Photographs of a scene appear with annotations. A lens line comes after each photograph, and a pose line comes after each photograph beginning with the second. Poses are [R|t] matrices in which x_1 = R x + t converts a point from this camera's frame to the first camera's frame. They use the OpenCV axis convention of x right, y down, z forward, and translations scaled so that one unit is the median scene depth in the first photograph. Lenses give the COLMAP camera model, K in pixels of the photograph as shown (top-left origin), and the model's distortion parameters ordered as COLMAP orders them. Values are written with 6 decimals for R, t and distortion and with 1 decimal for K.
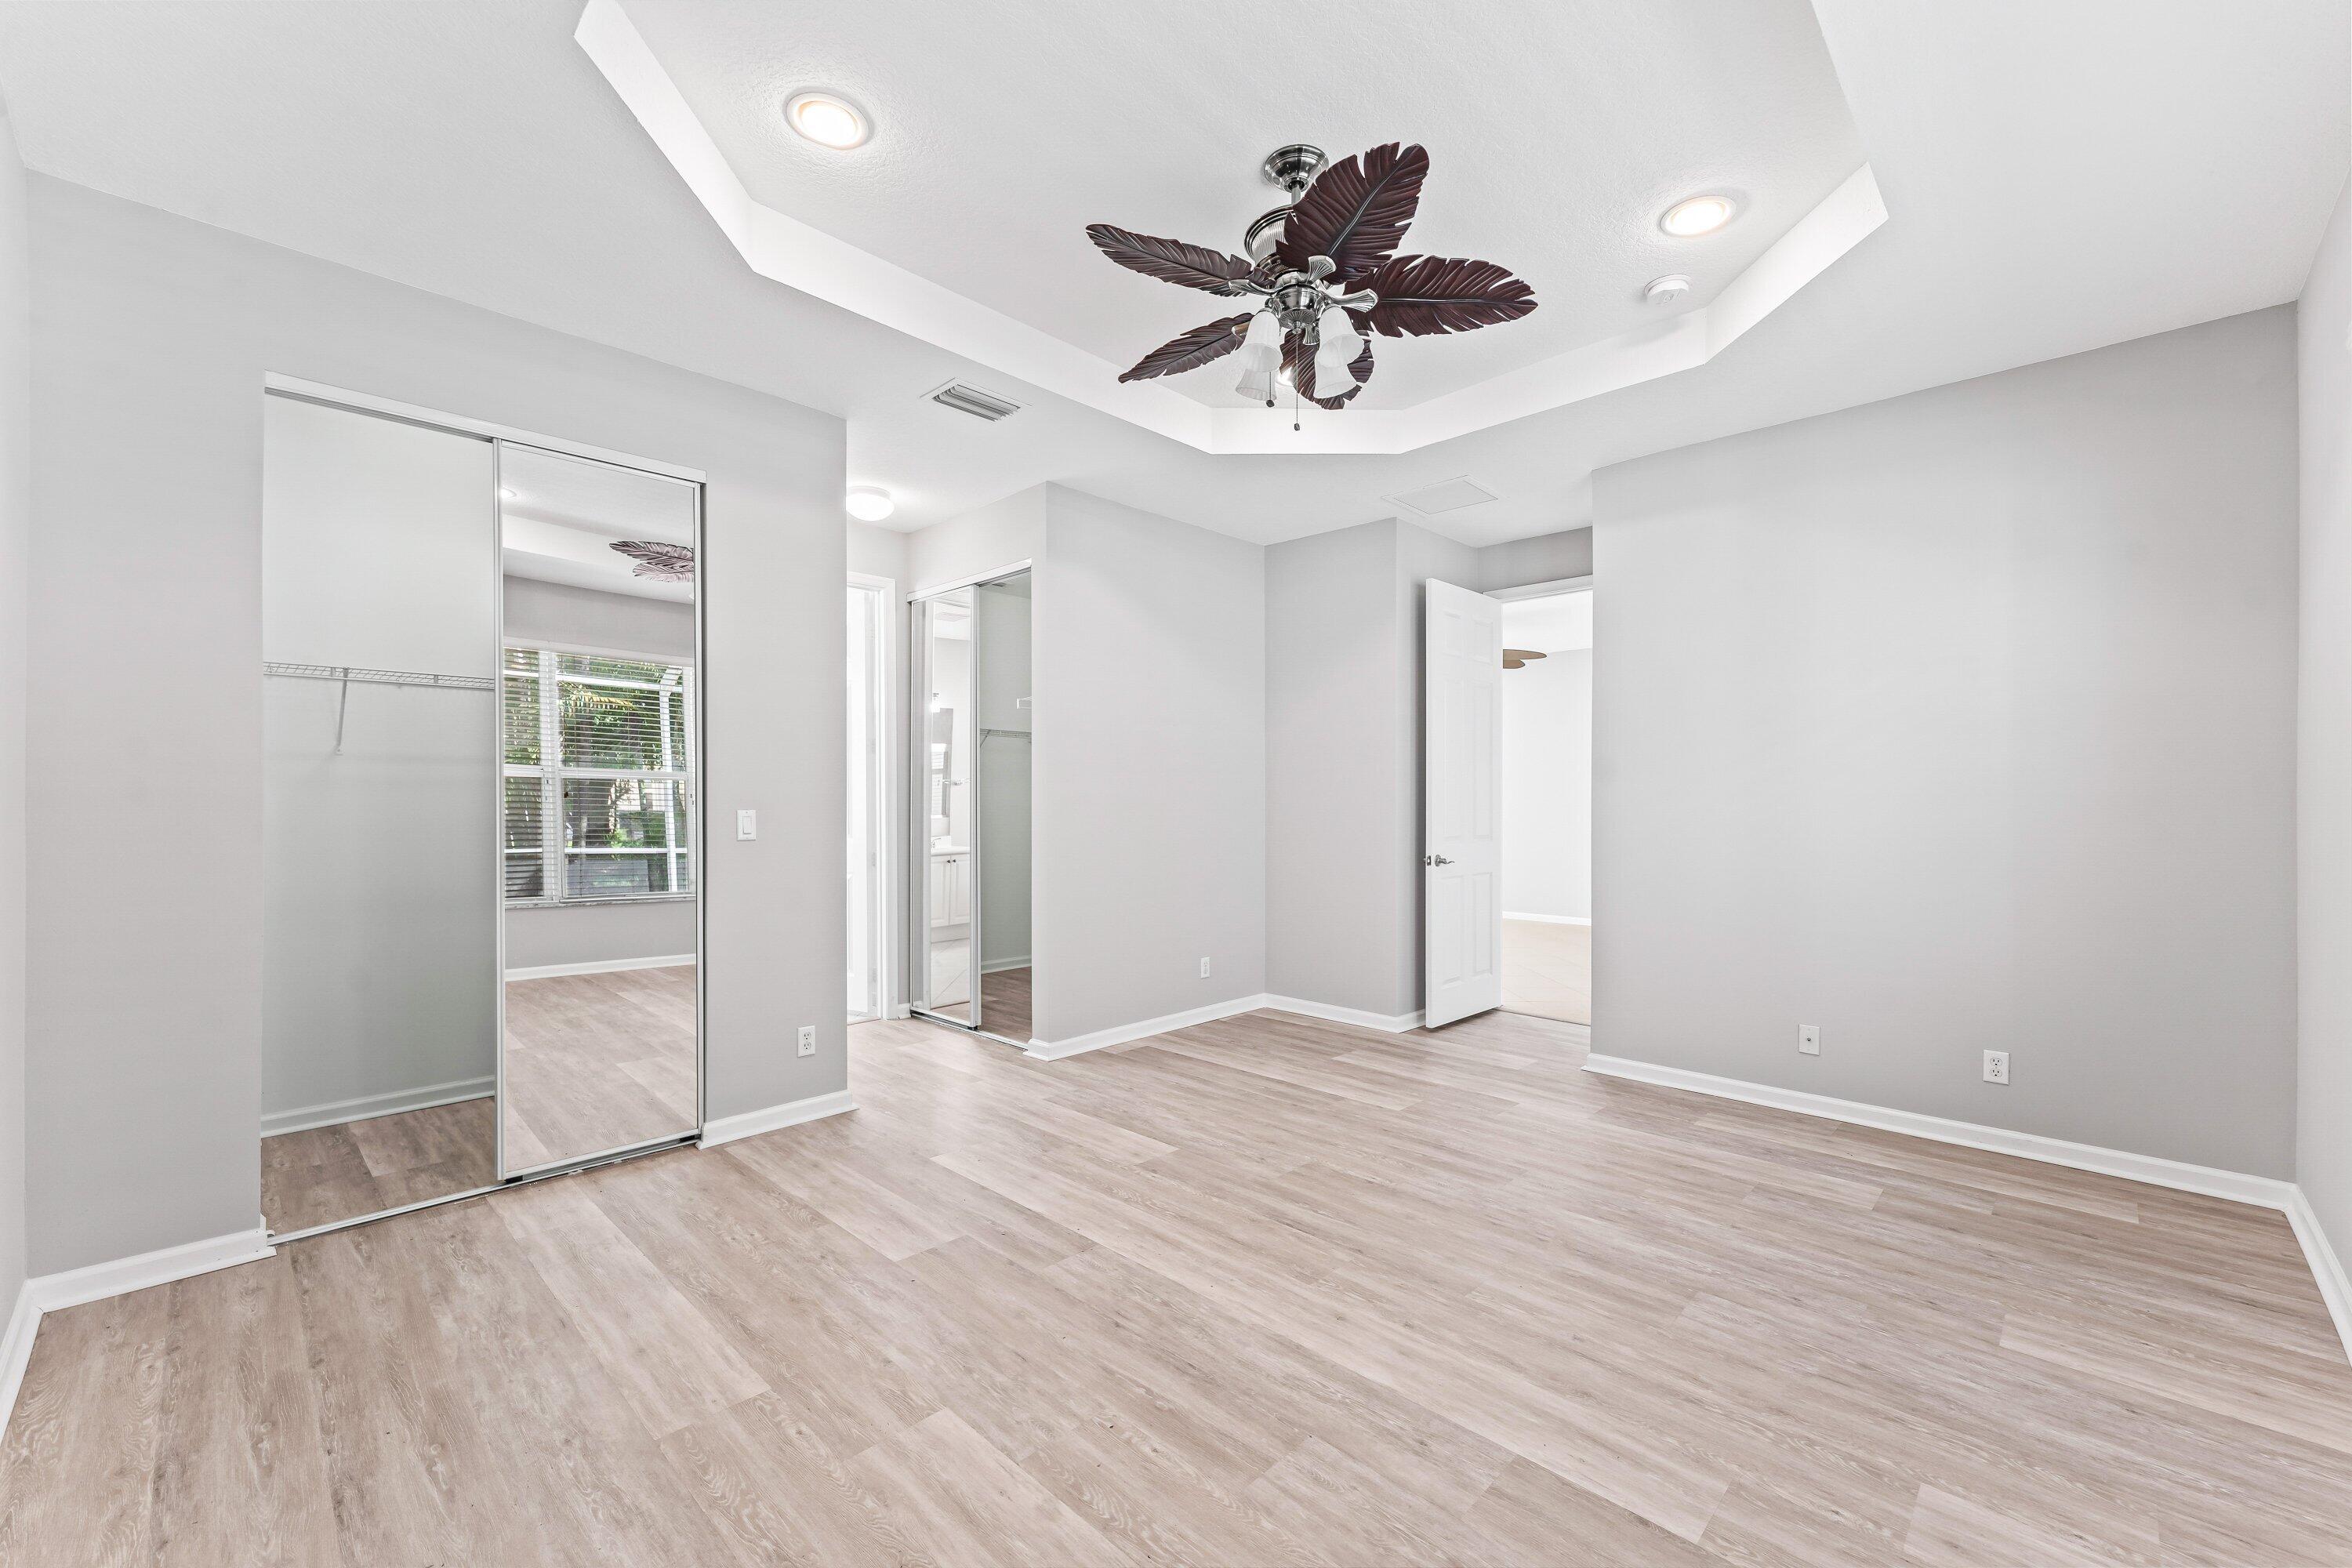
lens RADIAL K [[959.2, 0, 1184.5], [0, 959.2, 806.5], [0, 0, 1]] dist [-0.000725, -0.000871]
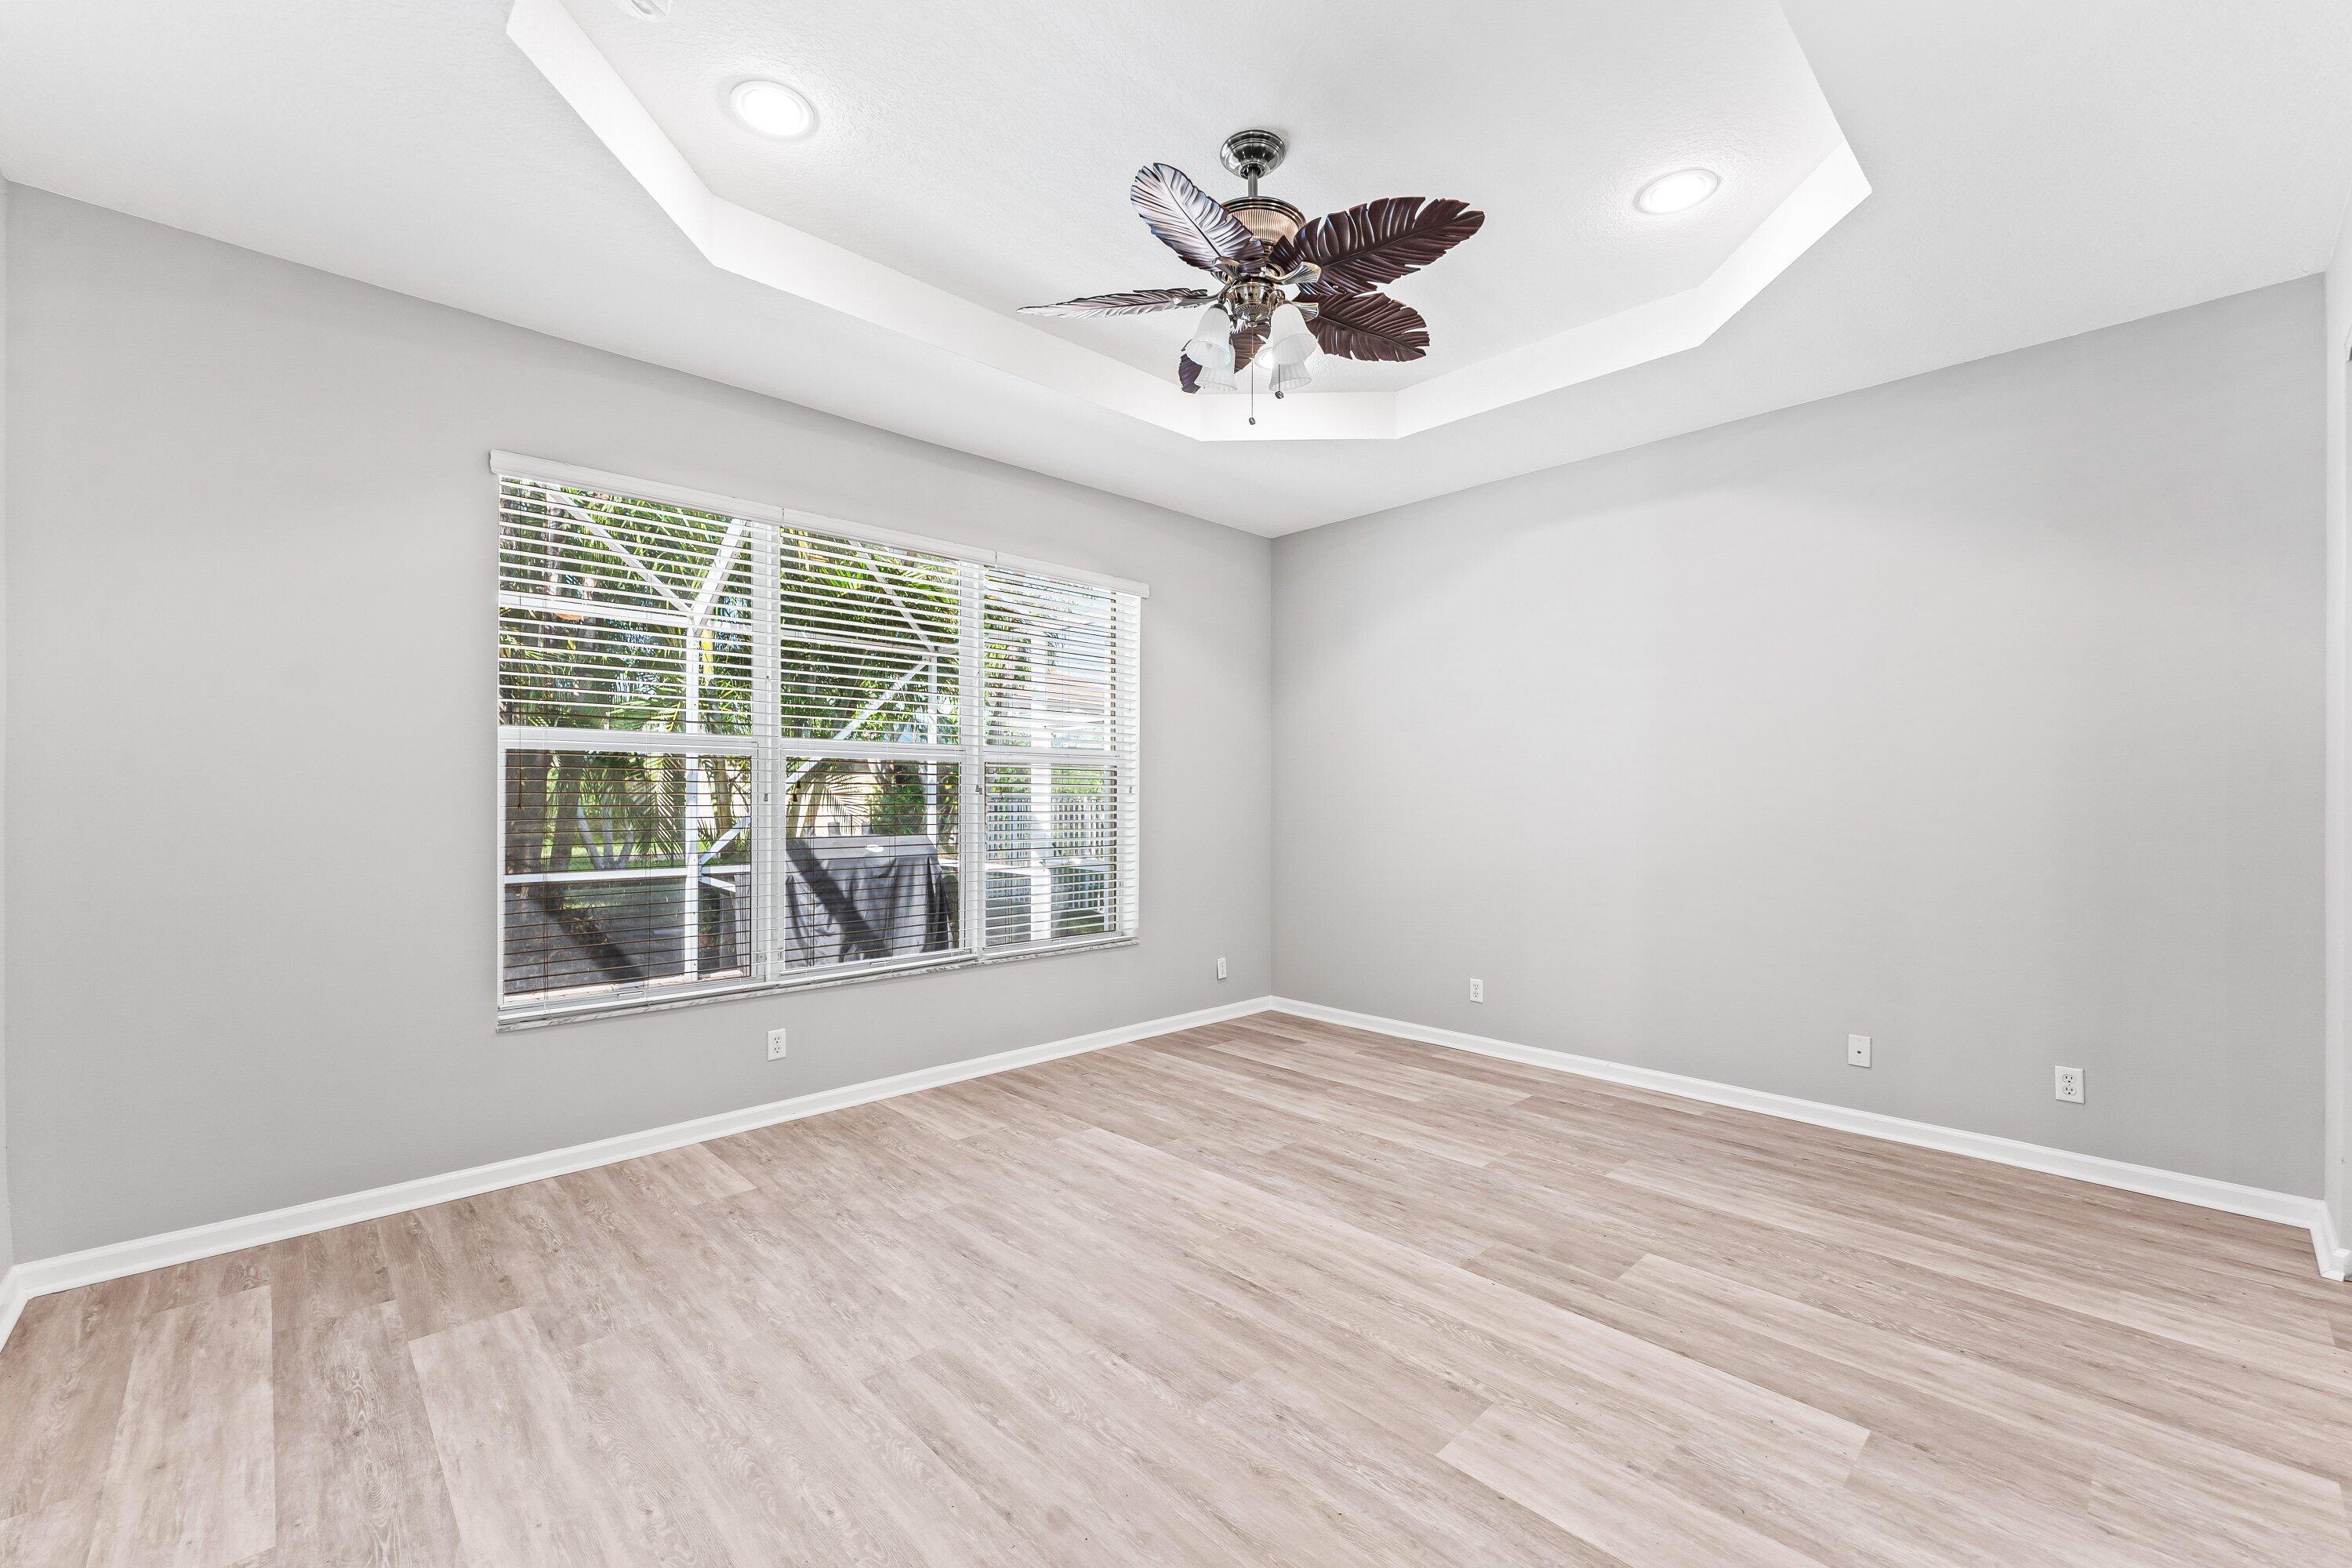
lens RADIAL K [[959.2, 0, 1173.9], [0, 959.2, 788.8], [0, 0, 1]] dist [-0.000725, -0.000871]
pose [[-0.998826, -0.001302, 0.048423, 0.158095], [-0.001411, 0.999997, -0.002234, -0.015328], [-0.048420, -0.002300, -0.998824, 2.119355]]
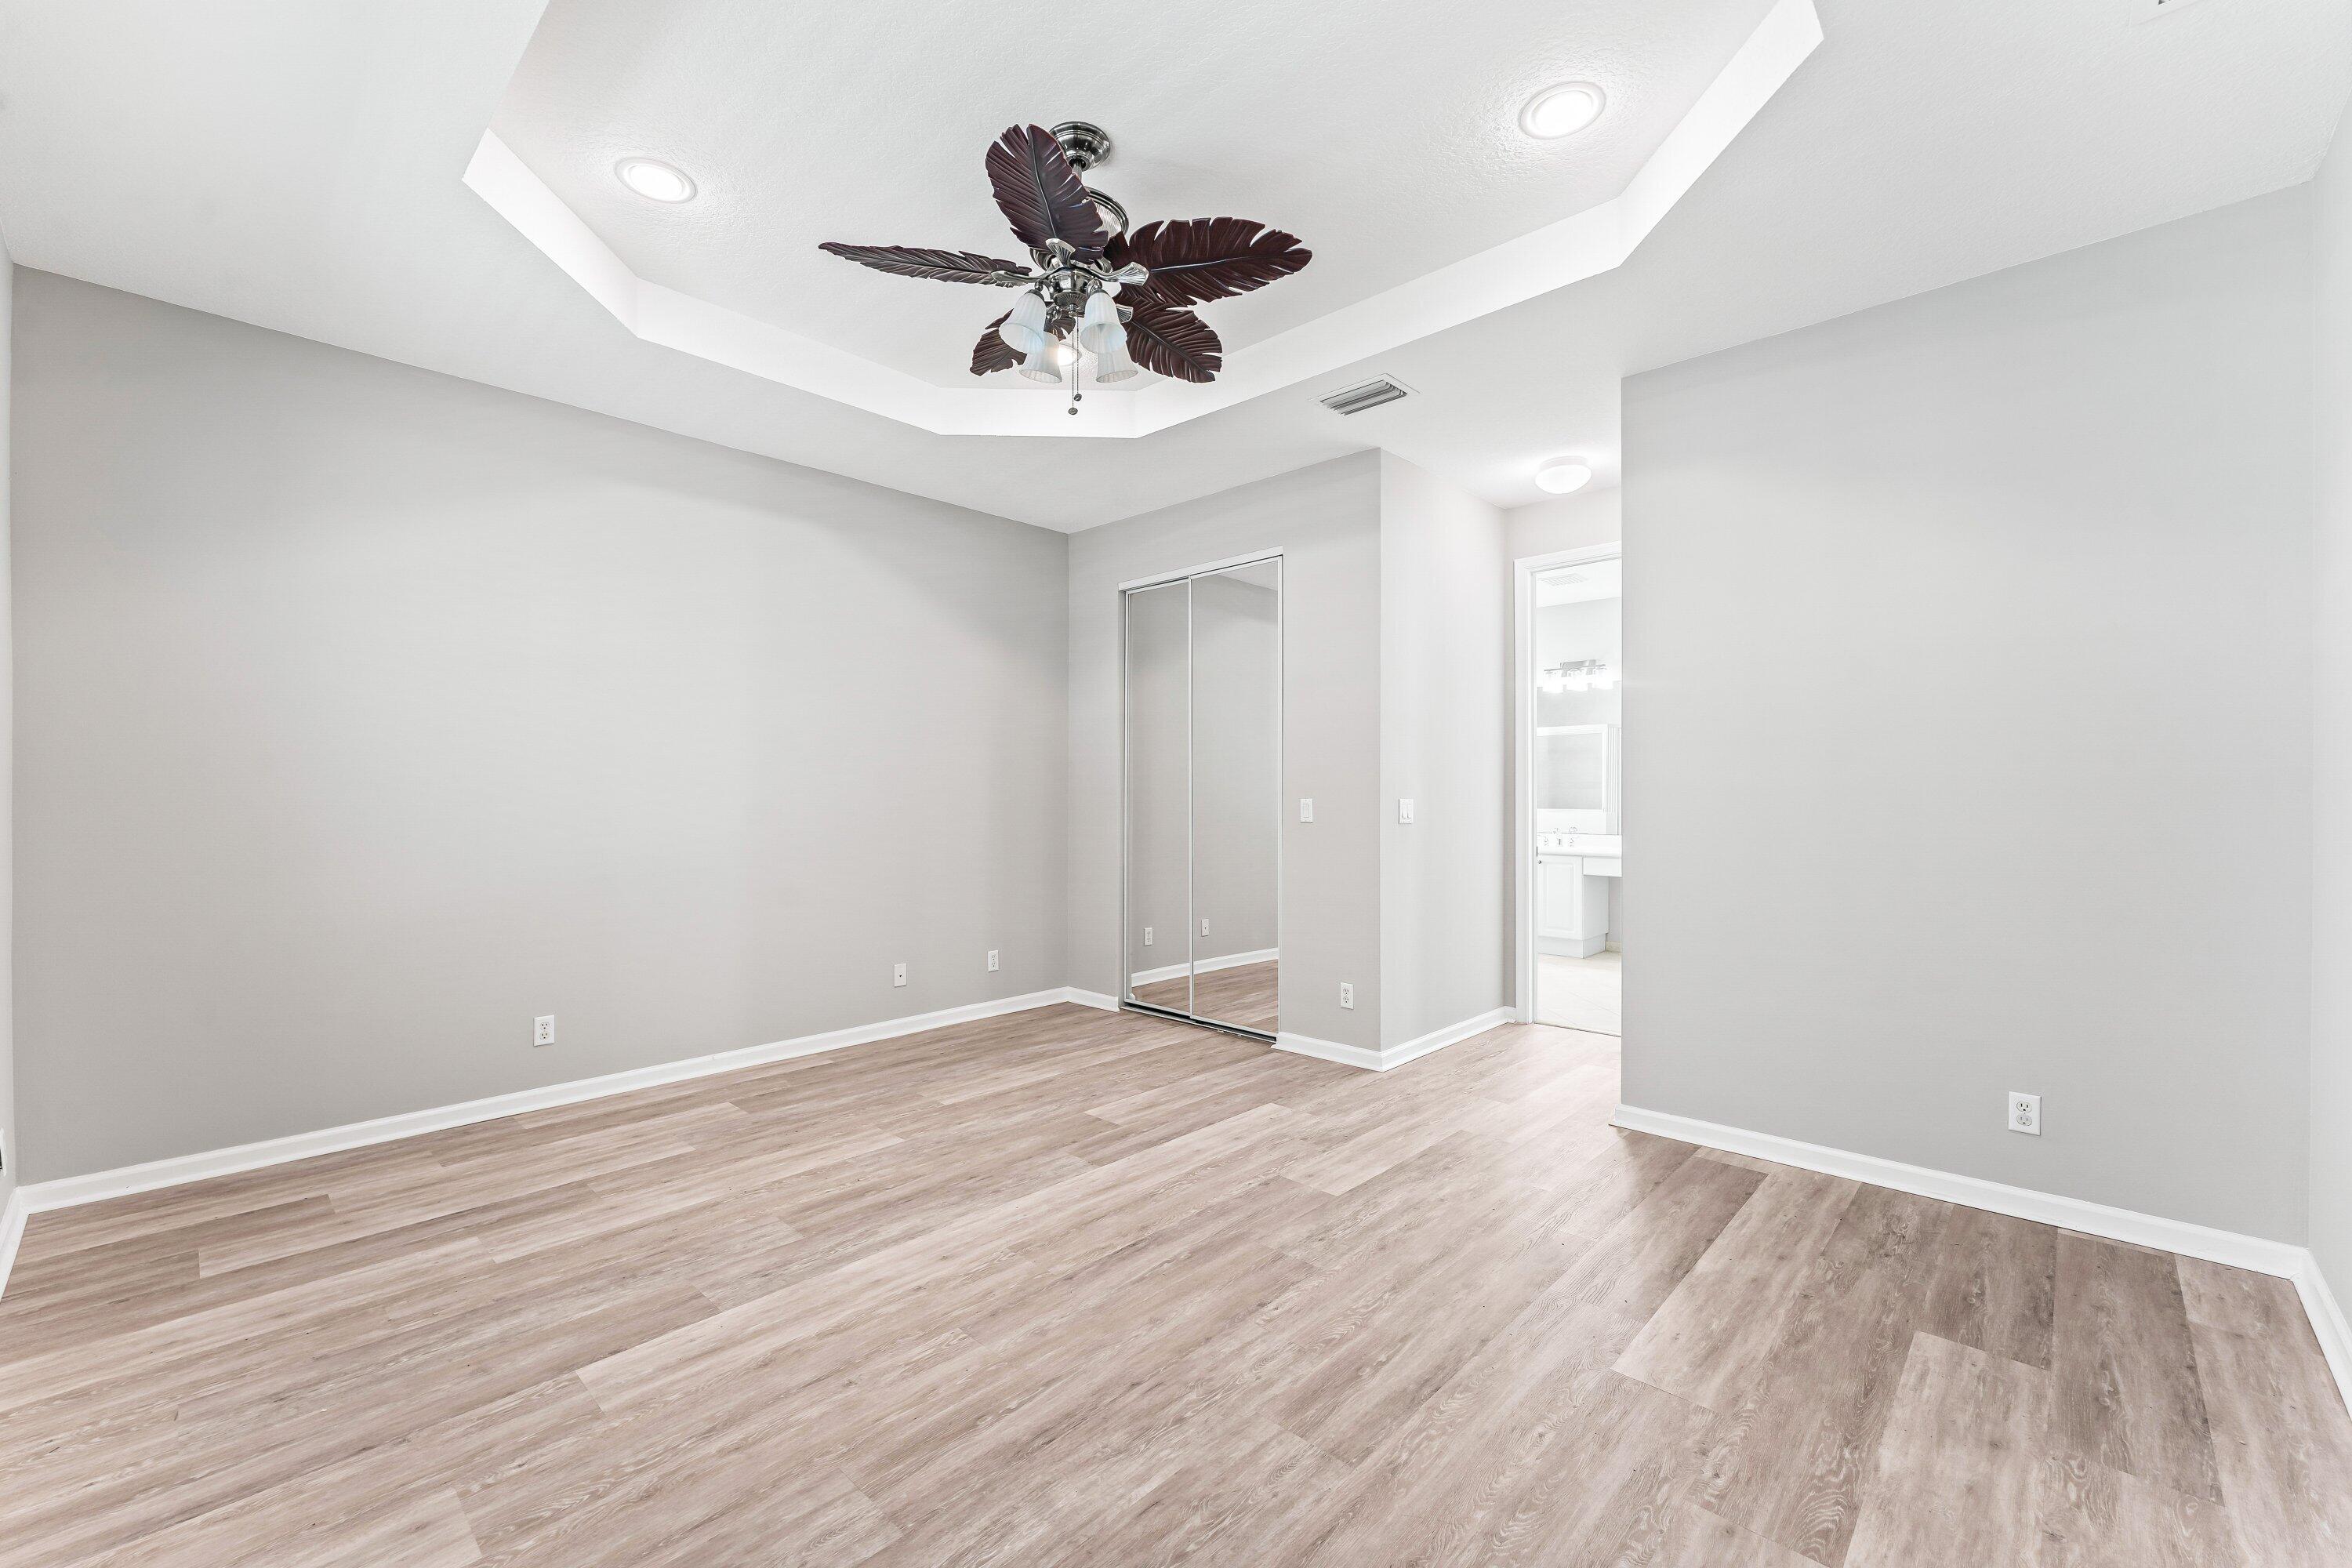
lens RADIAL K [[959.2, 0, 1157.5], [0, 959.2, 783.6], [0, 0, 1]] dist [-0.000725, -0.000871]
pose [[-0.005516, -0.009478, -0.999940, 1.183491], [-0.006949, 0.999931, -0.009439, -0.005161], [0.999961, 0.006897, -0.005582, 1.158914]]
